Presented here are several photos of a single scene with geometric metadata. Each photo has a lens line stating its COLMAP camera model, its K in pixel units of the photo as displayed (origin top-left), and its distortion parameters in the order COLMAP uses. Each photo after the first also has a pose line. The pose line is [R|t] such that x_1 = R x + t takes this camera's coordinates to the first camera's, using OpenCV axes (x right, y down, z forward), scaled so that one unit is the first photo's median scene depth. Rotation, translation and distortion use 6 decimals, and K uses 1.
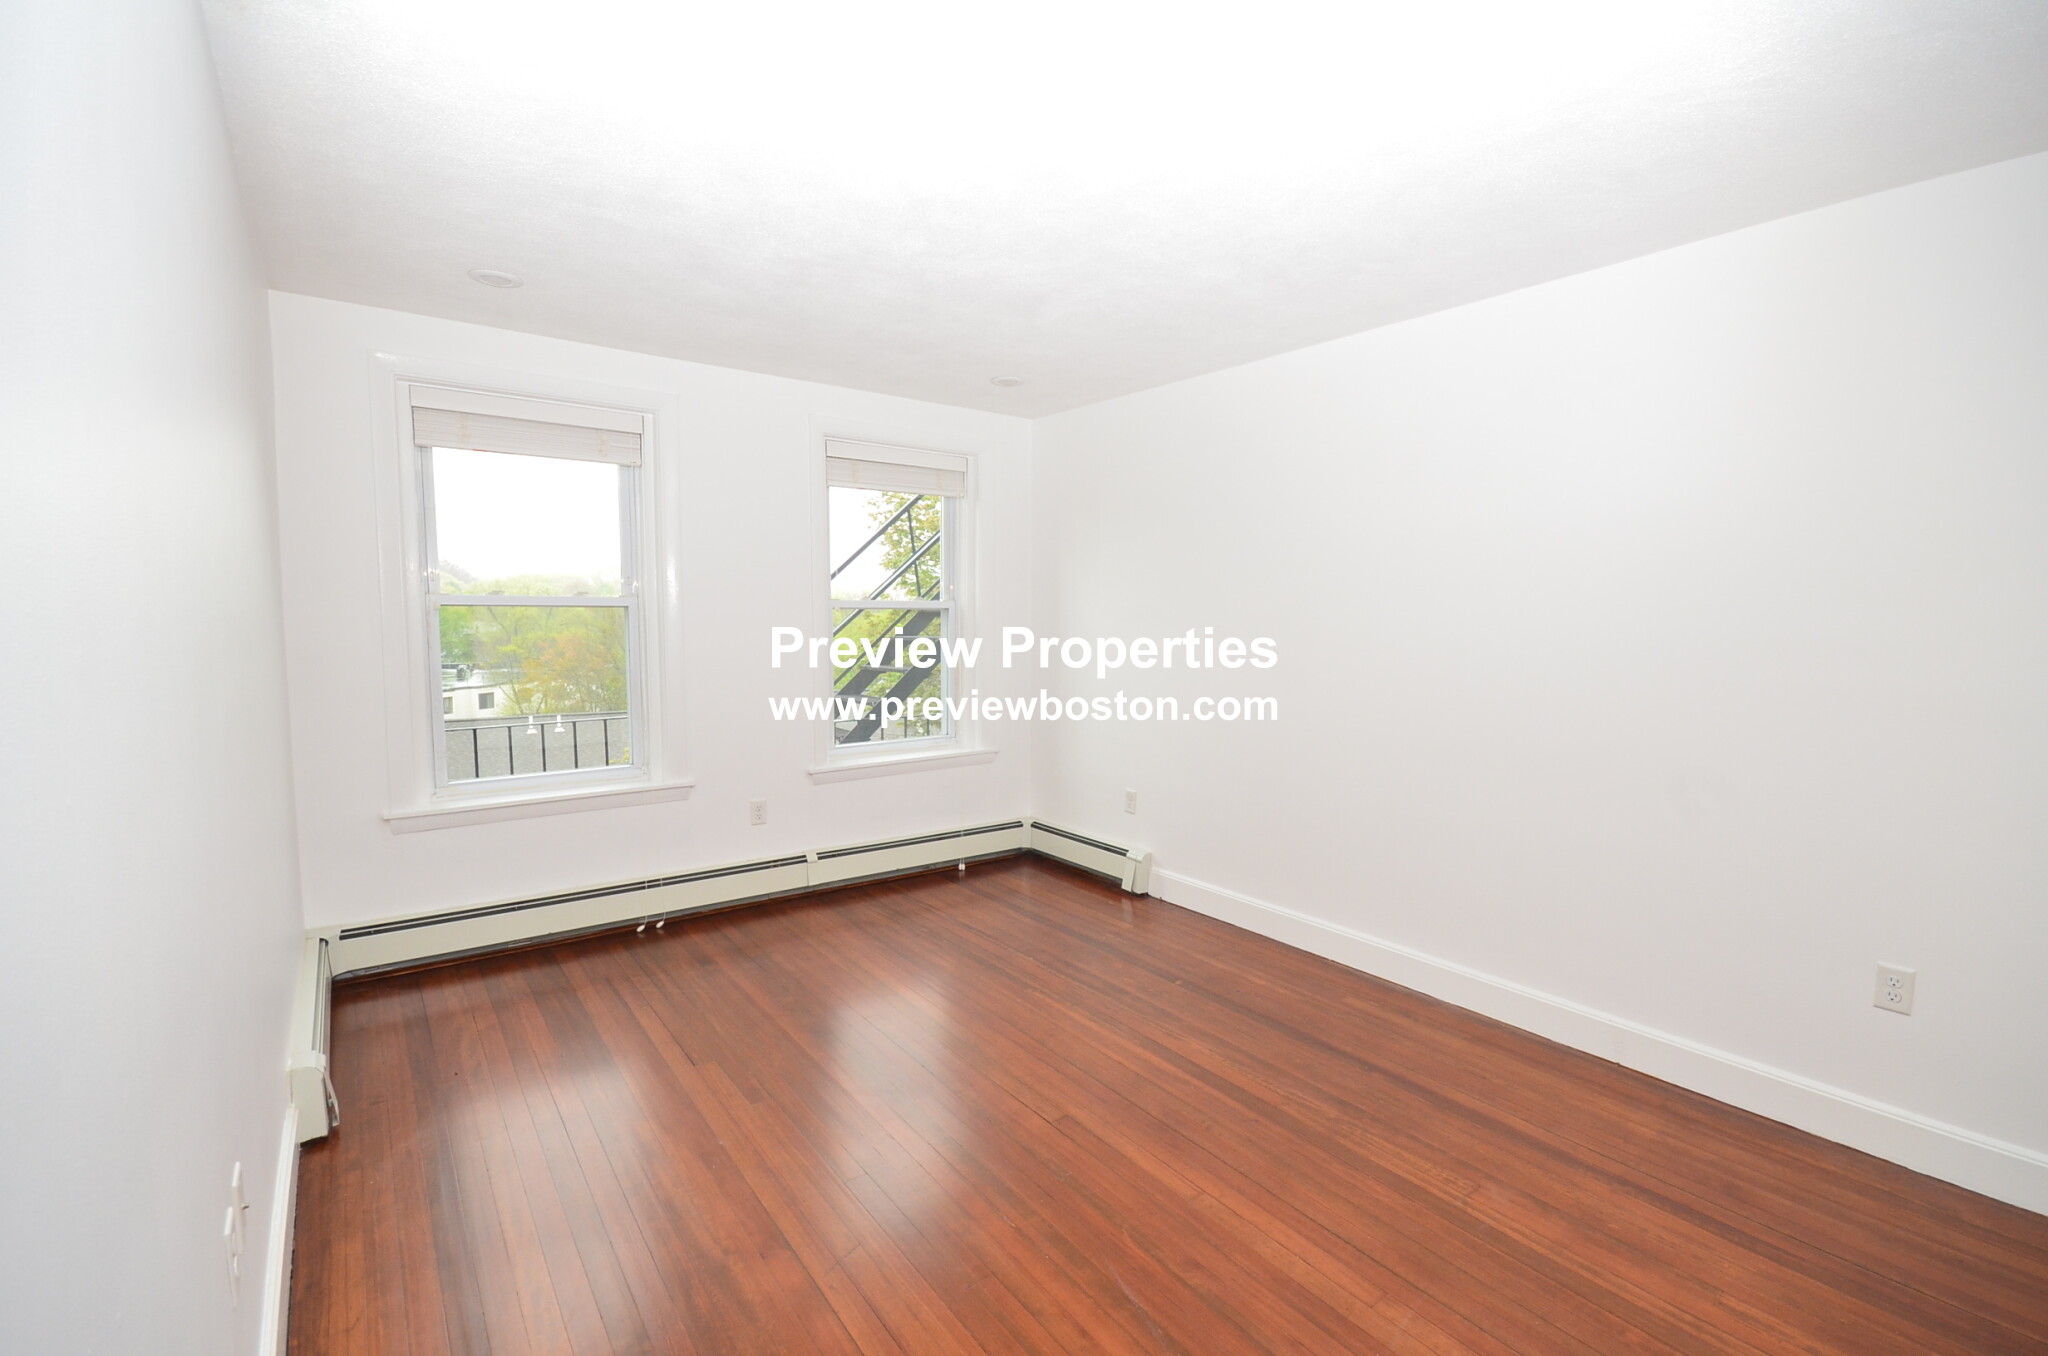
lens RADIAL K [[890.5, 0, 1047.5], [0, 890.5, 684.8], [0, 0, 1]] dist [0.011264, -0.014450]
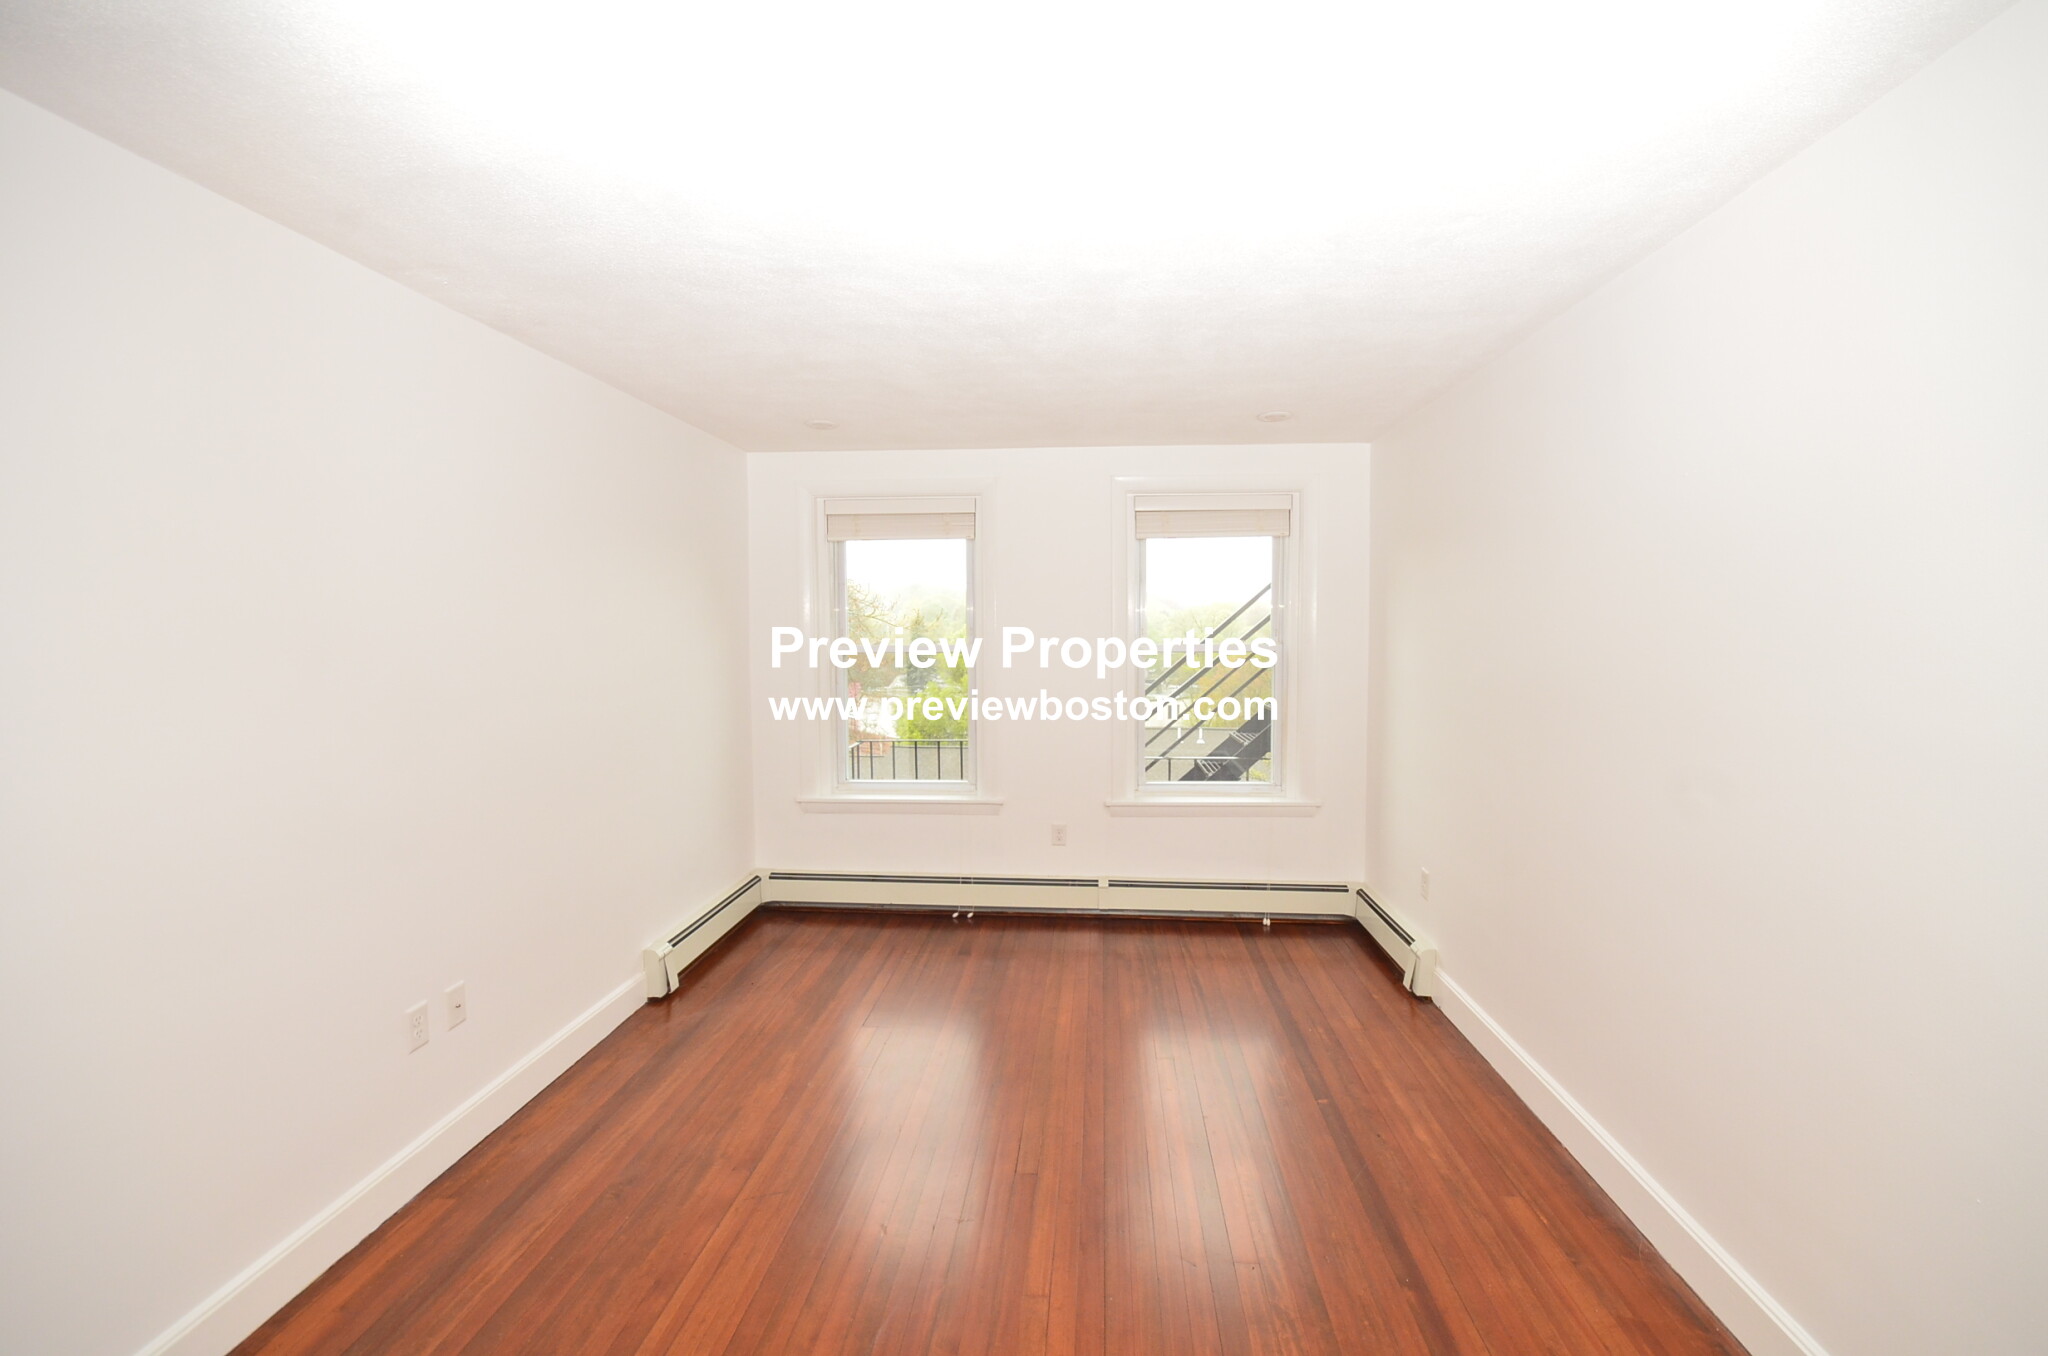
lens RADIAL K [[890.5, 0, 1047.5], [0, 890.5, 684.8], [0, 0, 1]] dist [0.011264, -0.014450]
pose [[0.743894, 0.026242, -0.667782, 0.441432], [-0.044117, 0.998977, -0.009888, -0.035681], [0.666840, 0.036817, 0.744291, 0.158431]]
